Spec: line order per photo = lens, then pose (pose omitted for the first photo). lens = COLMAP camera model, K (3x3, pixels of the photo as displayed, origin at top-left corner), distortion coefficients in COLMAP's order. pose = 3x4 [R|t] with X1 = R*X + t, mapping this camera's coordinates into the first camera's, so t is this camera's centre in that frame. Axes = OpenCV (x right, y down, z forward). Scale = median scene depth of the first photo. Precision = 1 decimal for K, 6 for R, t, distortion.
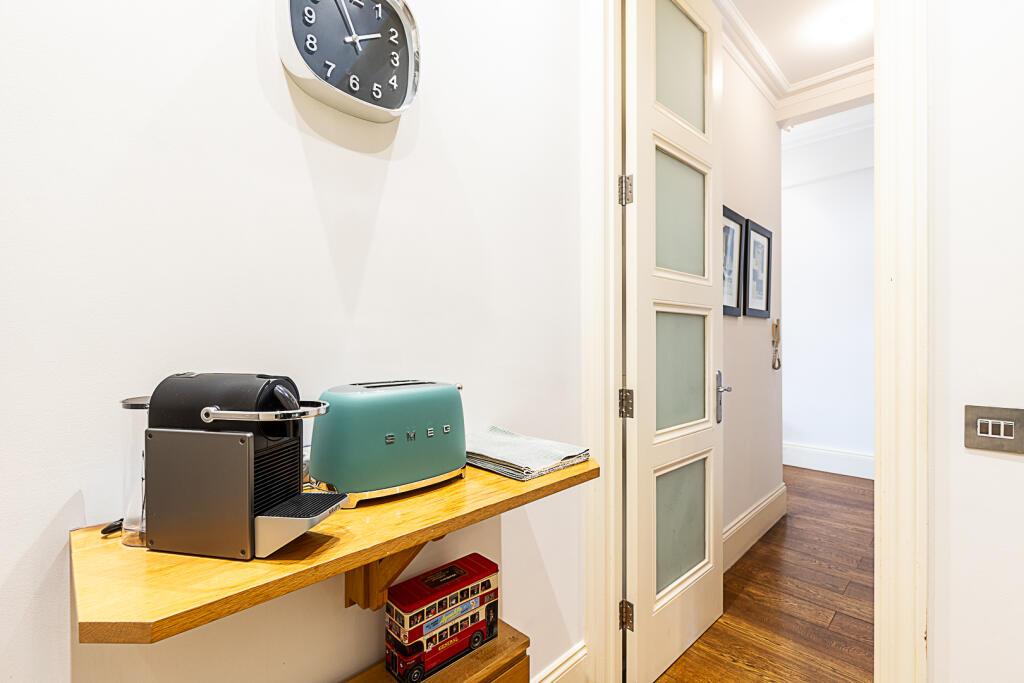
lens RADIAL K [[461.2, 0, 512.0], [0, 461.2, 341.5], [0, 0, 1]] dist [-0.000921, -0.000308]
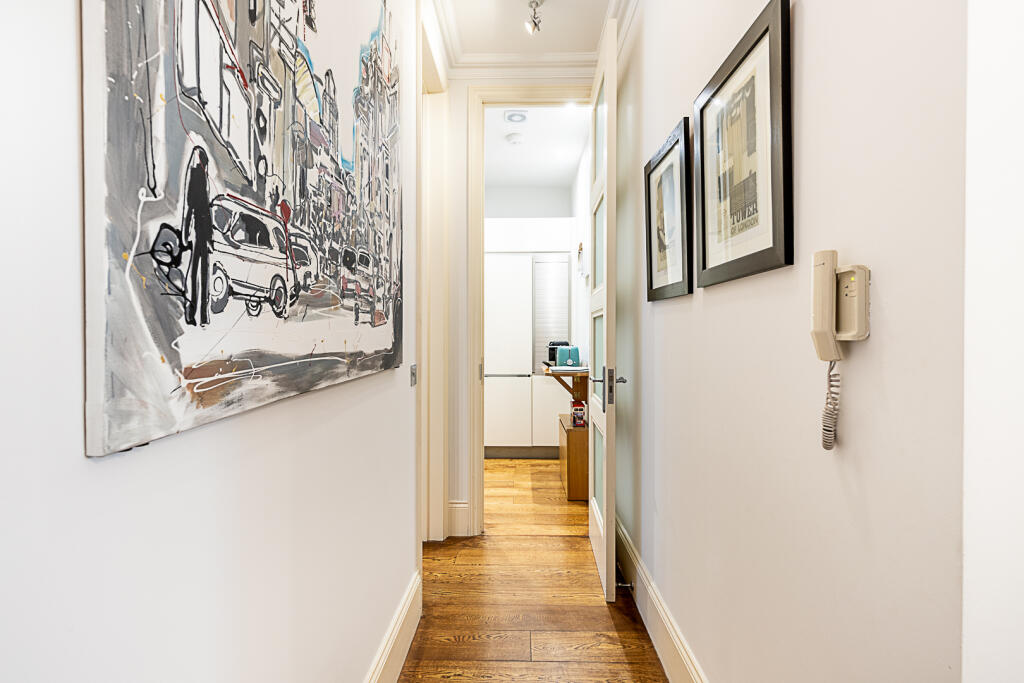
lens RADIAL K [[461.2, 0, 512.0], [0, 461.2, 341.5], [0, 0, 1]] dist [-0.000921, -0.000308]
pose [[-0.725661, 0.005377, -0.688032, 1.472442], [-0.002147, 0.999947, 0.010080, -0.004430], [0.688049, 0.008792, -0.725611, 1.785171]]
